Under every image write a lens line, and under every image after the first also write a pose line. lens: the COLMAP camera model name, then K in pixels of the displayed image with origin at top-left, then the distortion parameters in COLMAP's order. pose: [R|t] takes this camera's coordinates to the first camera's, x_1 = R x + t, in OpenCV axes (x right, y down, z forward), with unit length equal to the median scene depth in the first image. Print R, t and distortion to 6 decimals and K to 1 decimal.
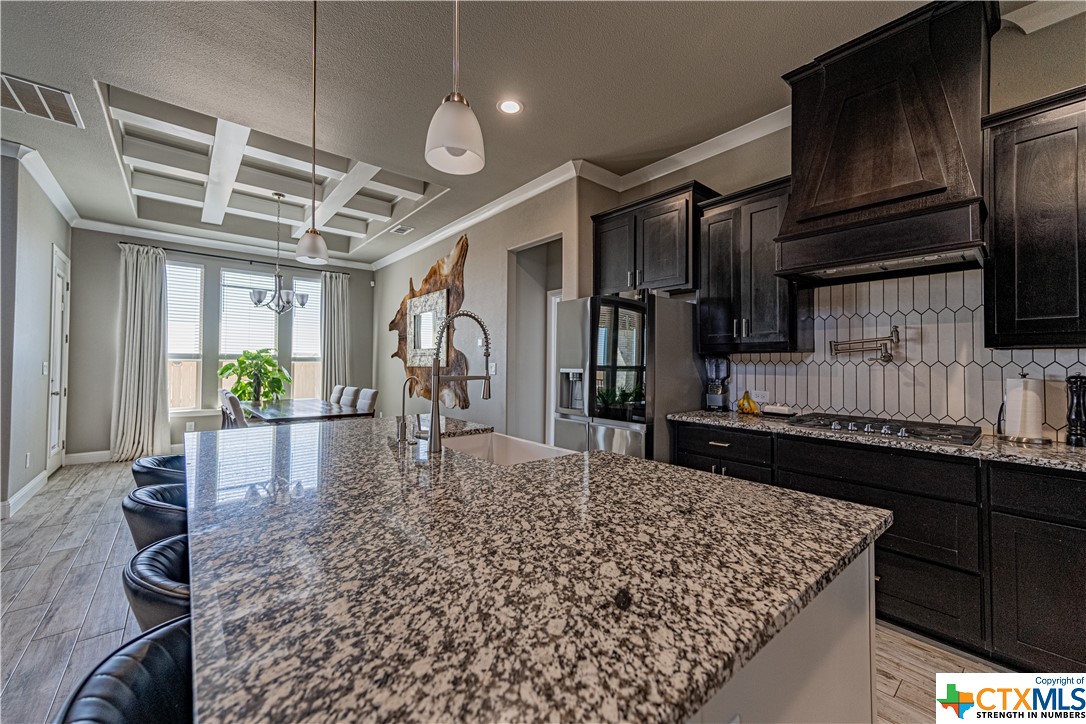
lens RADIAL K [[422.9, 0, 543.3], [0, 422.9, 356.7], [0, 0, 1]] dist [0.011599, 0.000941]
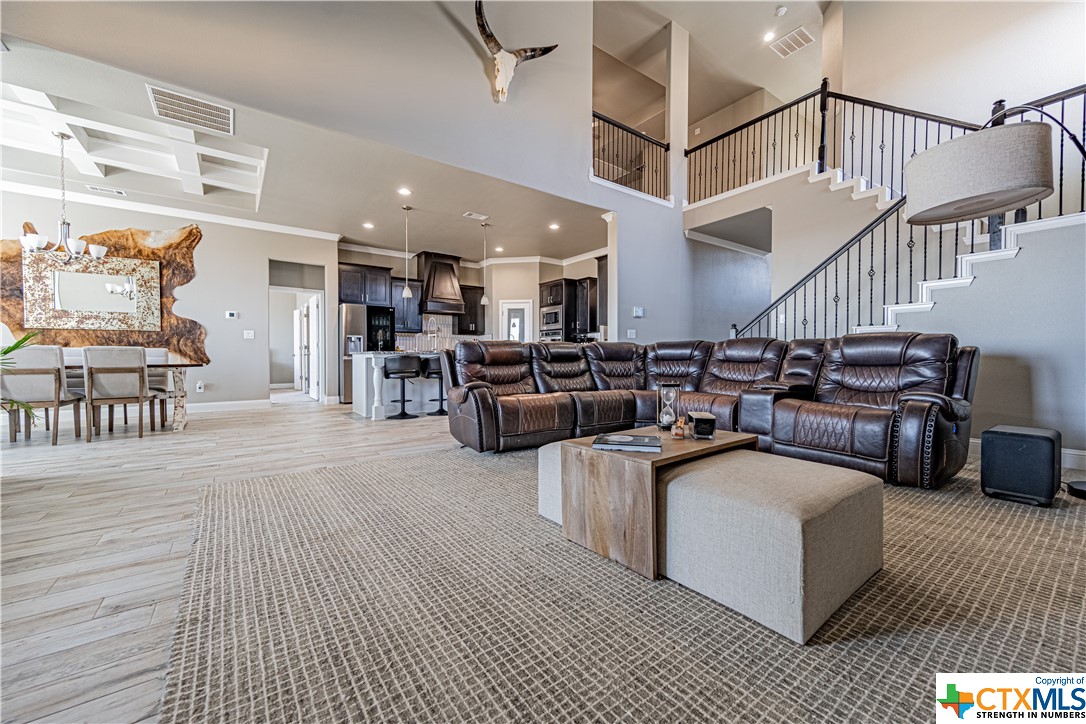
lens RADIAL K [[422.9, 0, 542.9], [0, 422.9, 361.4], [0, 0, 1]] dist [0.011599, 0.000941]
pose [[0.076000, -0.017920, 0.996947, -2.515617], [-0.016966, 0.999671, 0.019262, 0.127046], [-0.996963, -0.018378, 0.075671, -0.202056]]
